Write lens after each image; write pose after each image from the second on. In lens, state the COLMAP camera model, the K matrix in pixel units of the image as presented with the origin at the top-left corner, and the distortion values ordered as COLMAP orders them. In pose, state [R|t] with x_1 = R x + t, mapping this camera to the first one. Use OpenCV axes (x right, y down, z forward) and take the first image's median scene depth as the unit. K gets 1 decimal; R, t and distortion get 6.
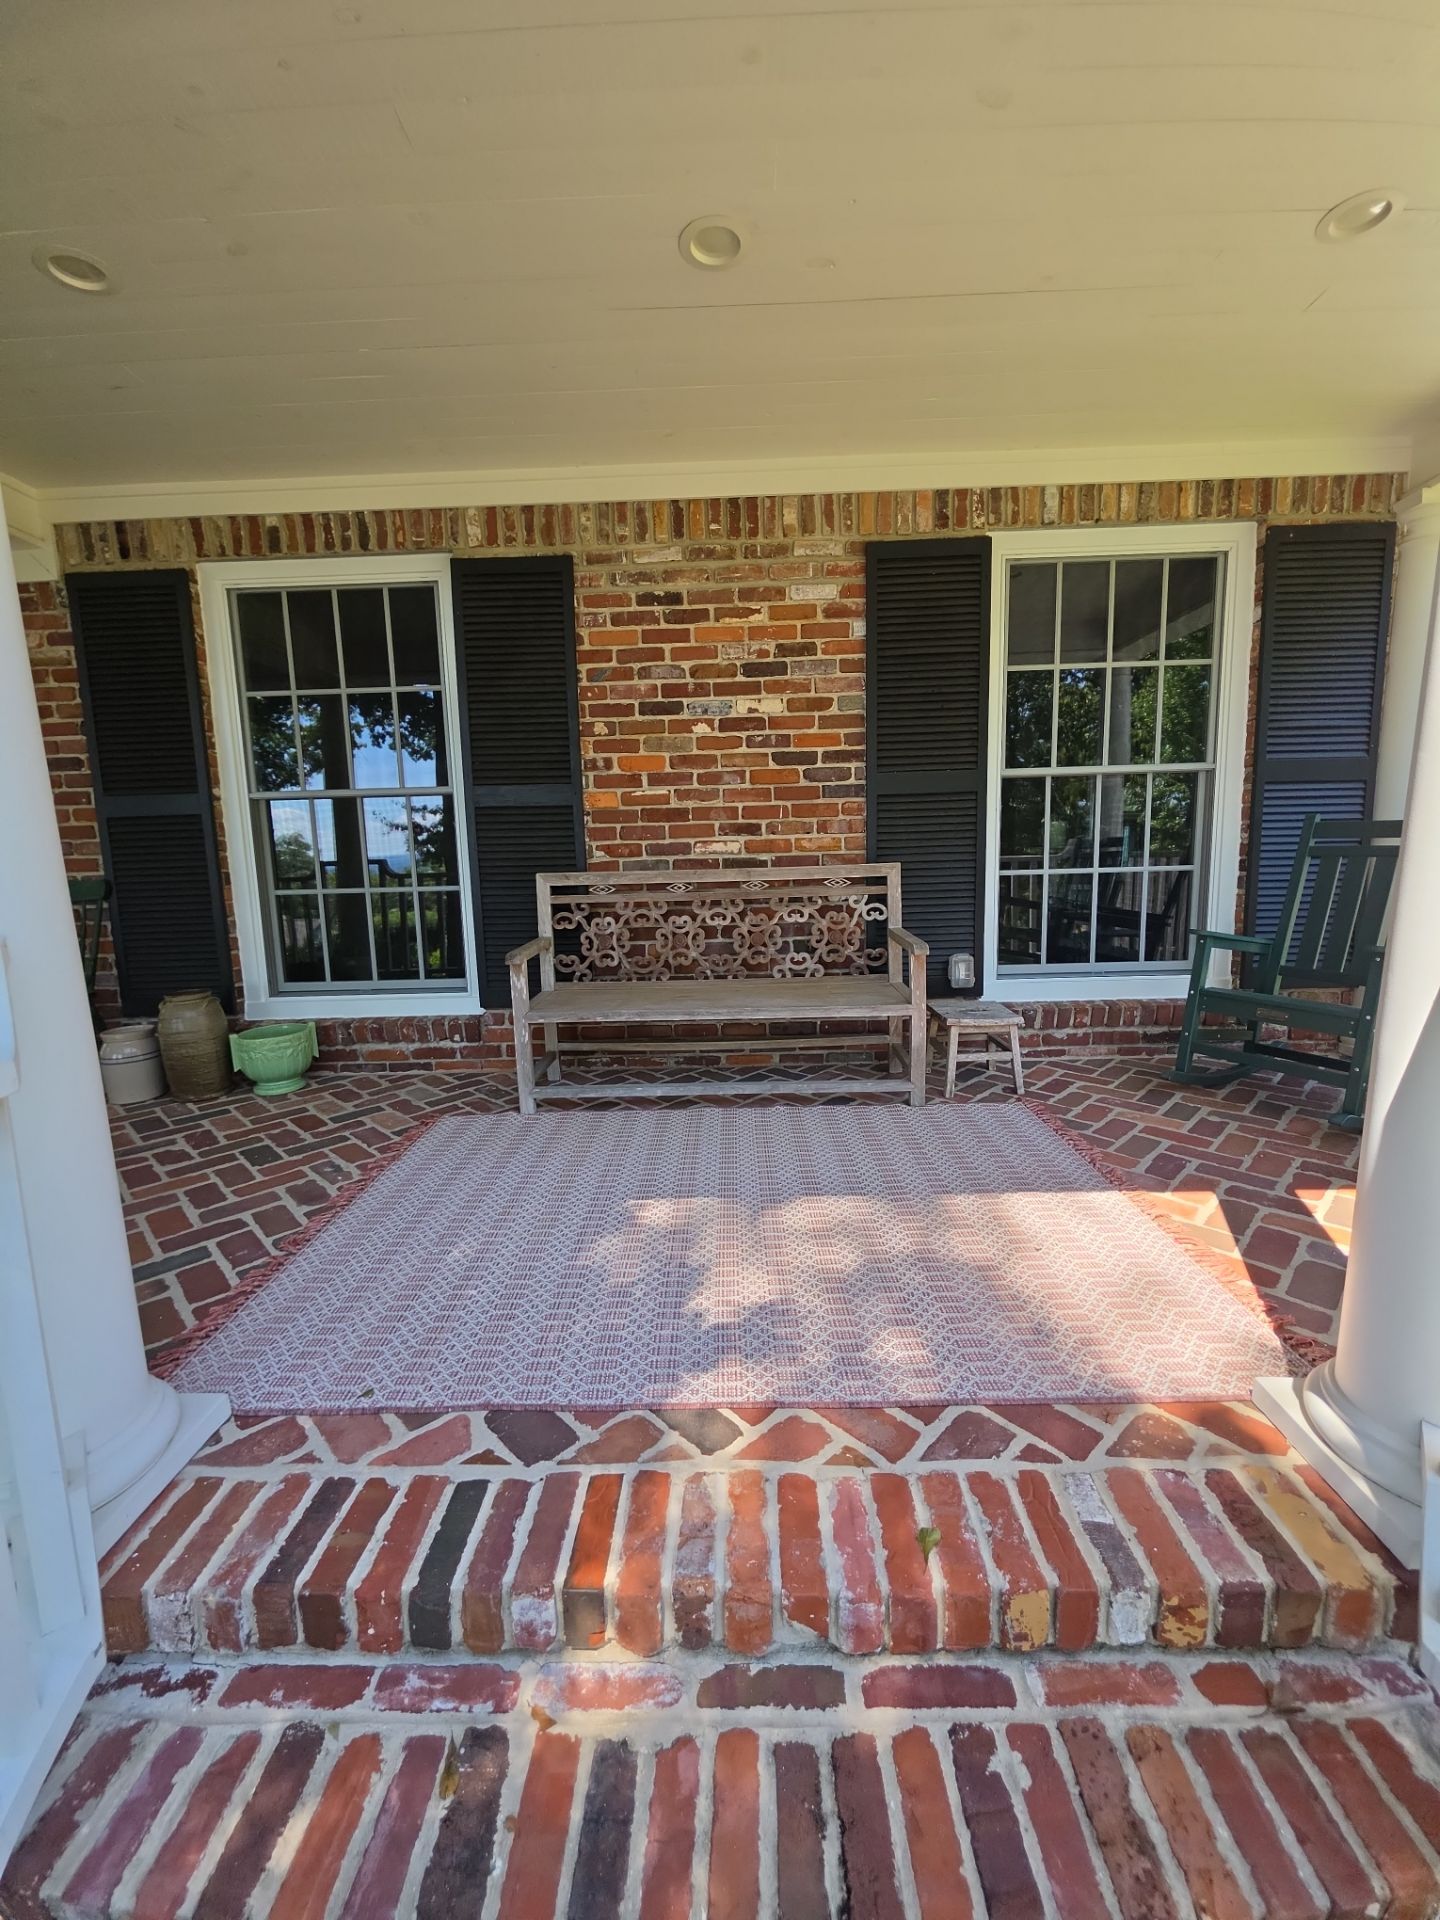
lens RADIAL K [[772.5, 0, 717.0], [0, 772.5, 960.6], [0, 0, 1]] dist [0.008152, 0.000003]
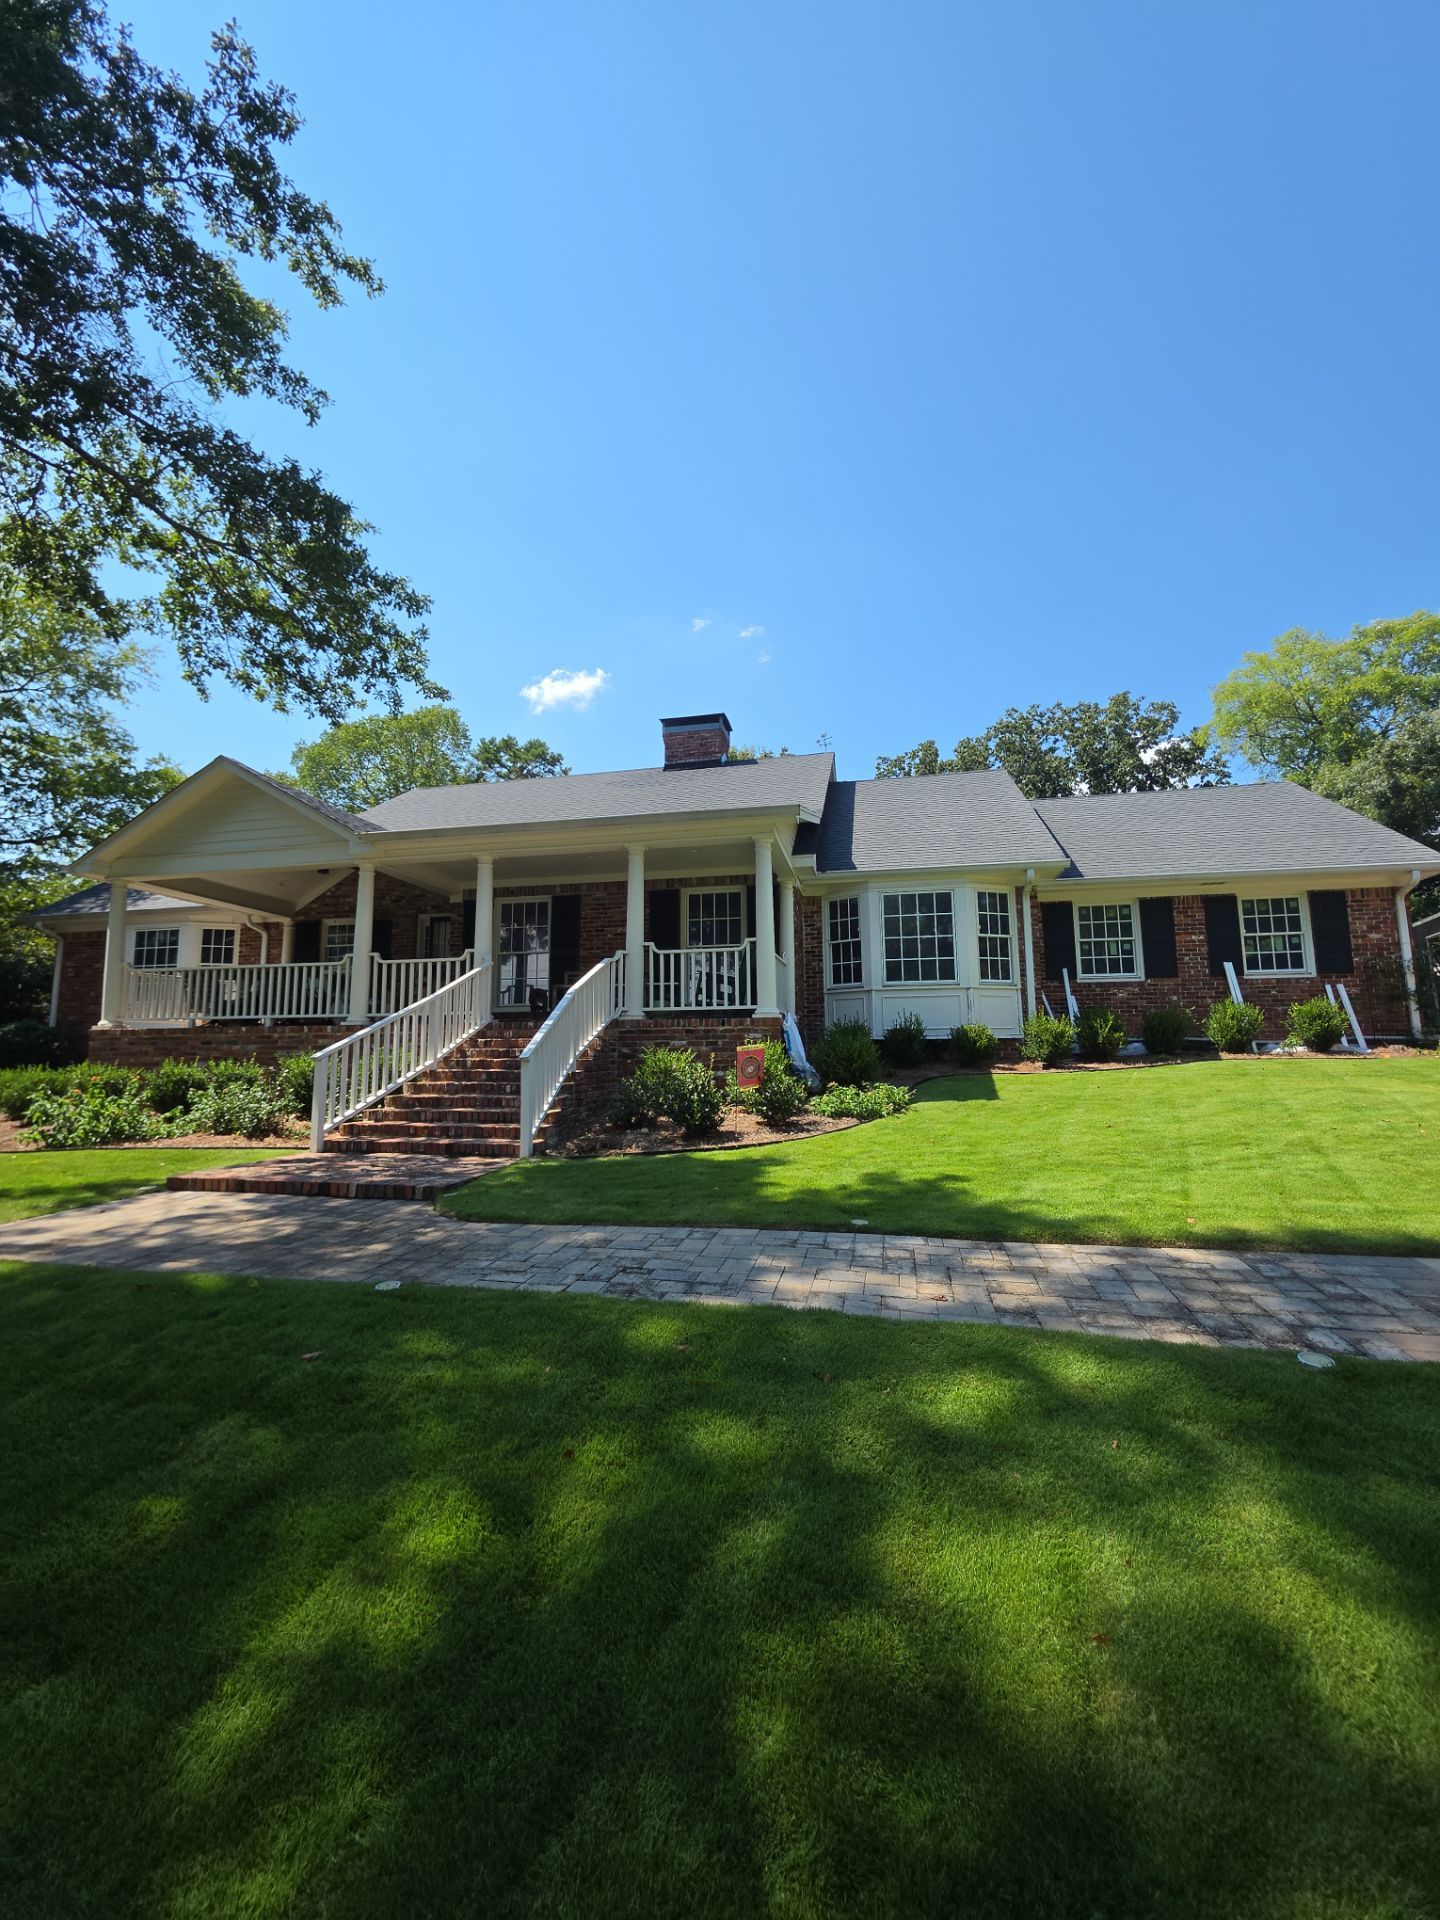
lens RADIAL K [[772.5, 0, 717.0], [0, 772.5, 960.6], [0, 0, 1]] dist [0.008152, 0.000003]
pose [[0.981431, -0.000756, -0.191816, 1.277484], [-0.048971, 0.965866, -0.254372, 0.792646], [0.185461, 0.259042, 0.947893, -2.584649]]
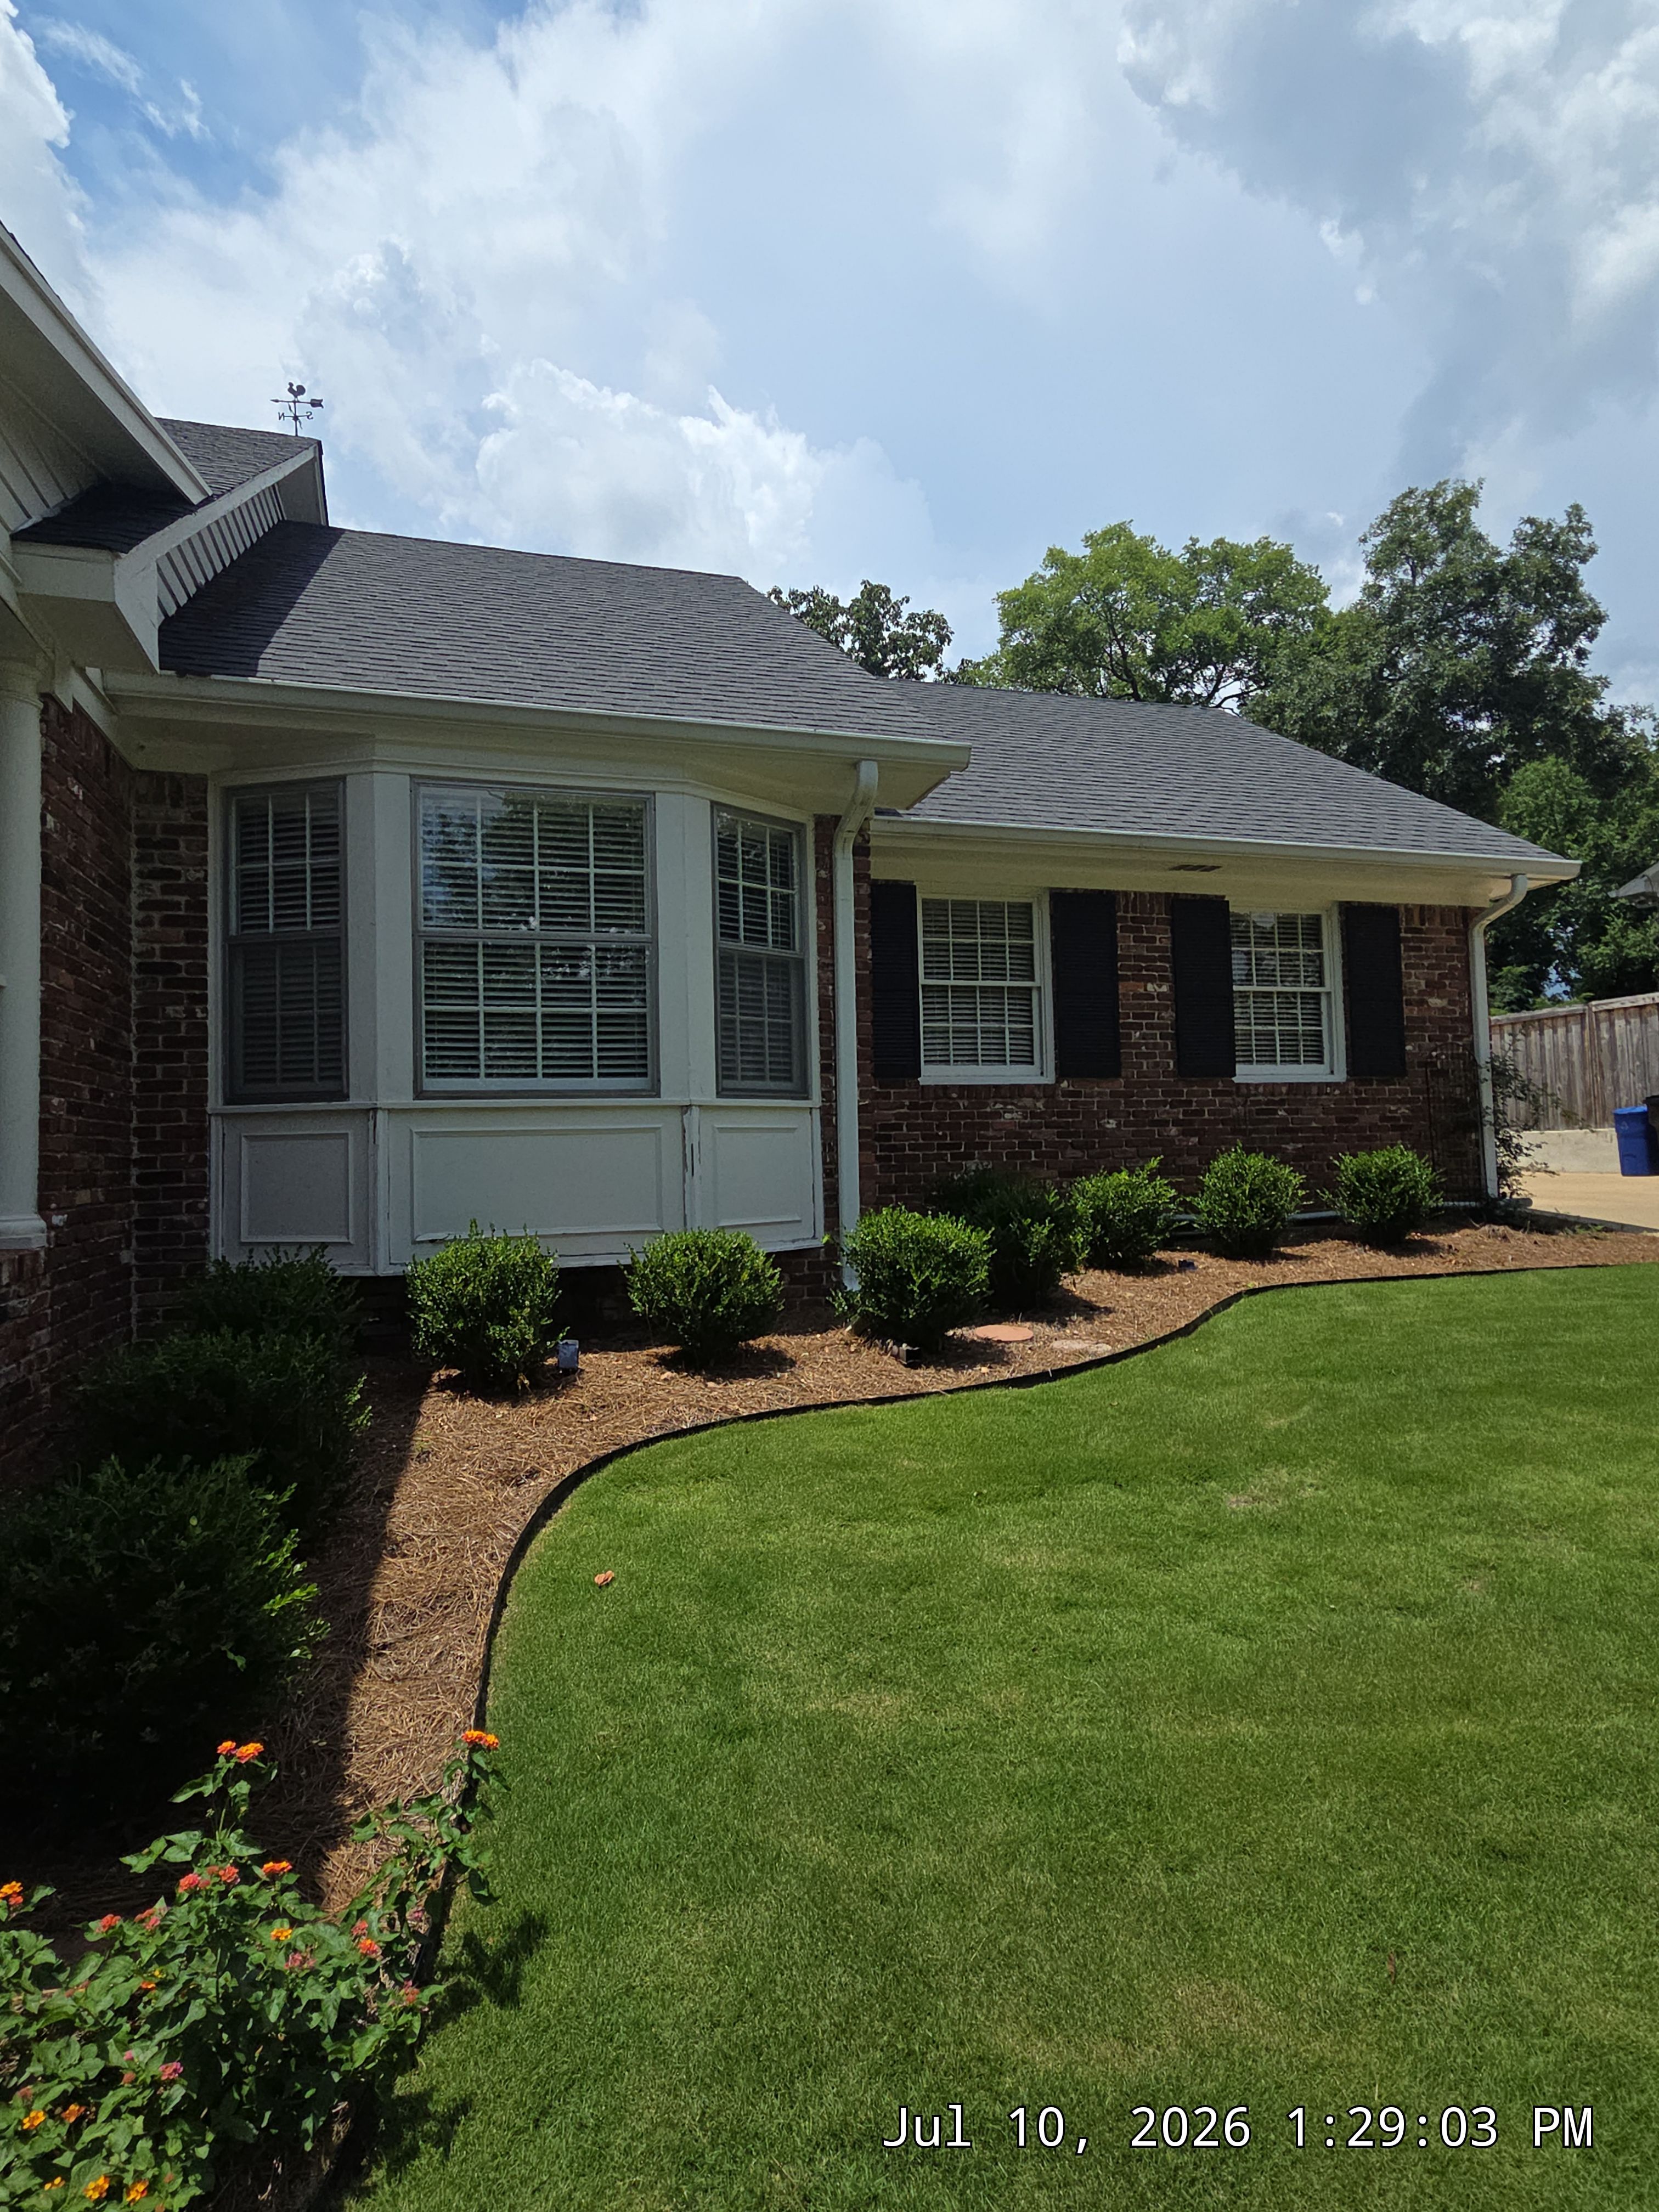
lens RADIAL K [[1169.7, 0, 798.2], [0, 1169.7, 1111.8], [0, 0, 1]] dist [0.014721, 0.000294]
pose [[0.958477, 0.019275, 0.284516, 1.399607], [0.031443, 0.984486, -0.172621, 0.238185], [-0.283430, 0.174399, 0.943002, -0.551151]]
